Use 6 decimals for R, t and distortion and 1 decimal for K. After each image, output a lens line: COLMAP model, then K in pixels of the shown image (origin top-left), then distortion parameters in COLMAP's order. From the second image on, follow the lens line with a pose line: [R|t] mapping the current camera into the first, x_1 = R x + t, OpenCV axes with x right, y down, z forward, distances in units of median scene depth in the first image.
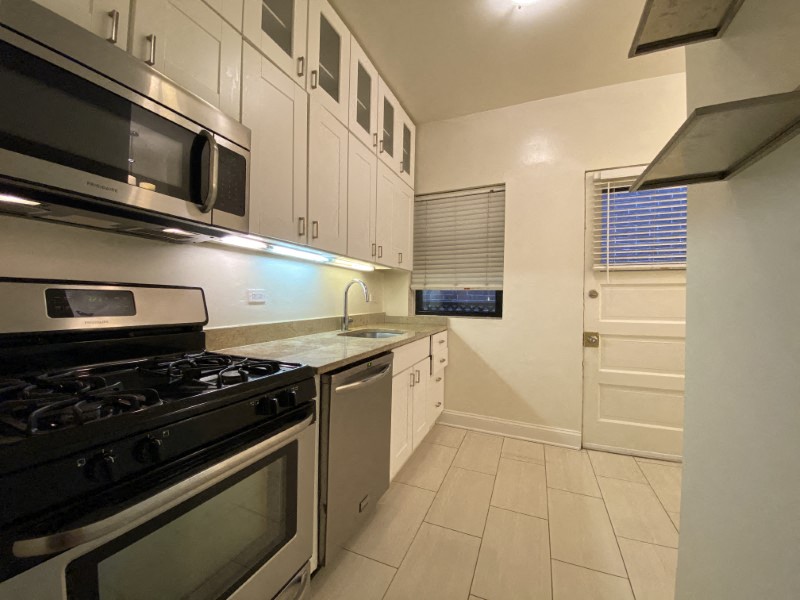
lens RADIAL K [[322.4, 0, 394.5], [0, 322.4, 301.2], [0, 0, 1]] dist [0.012941, -0.019059]
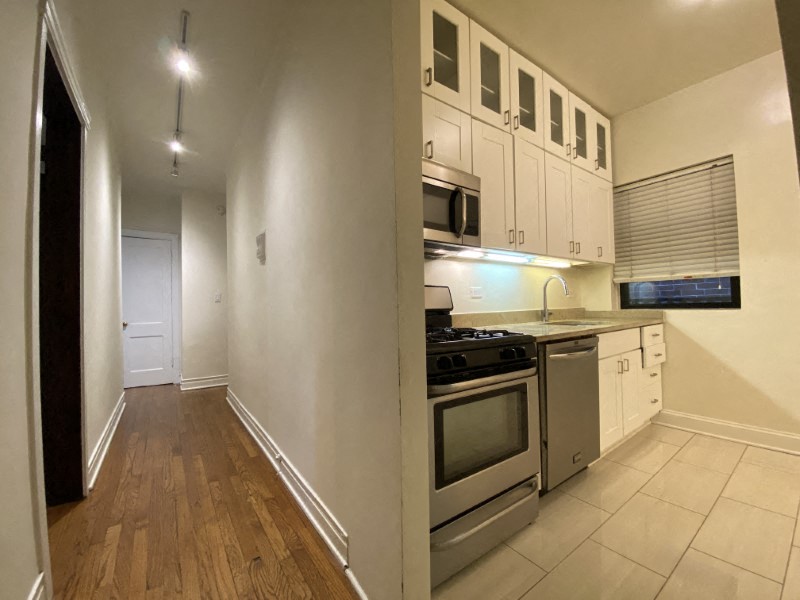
lens RADIAL K [[322.4, 0, 394.5], [0, 322.4, 301.2], [0, 0, 1]] dist [0.012941, -0.019059]
pose [[0.854665, -0.042249, -0.517458, -0.017238], [0.030968, 0.999057, -0.030421, 0.037197], [0.518256, 0.009976, 0.855168, -0.239469]]
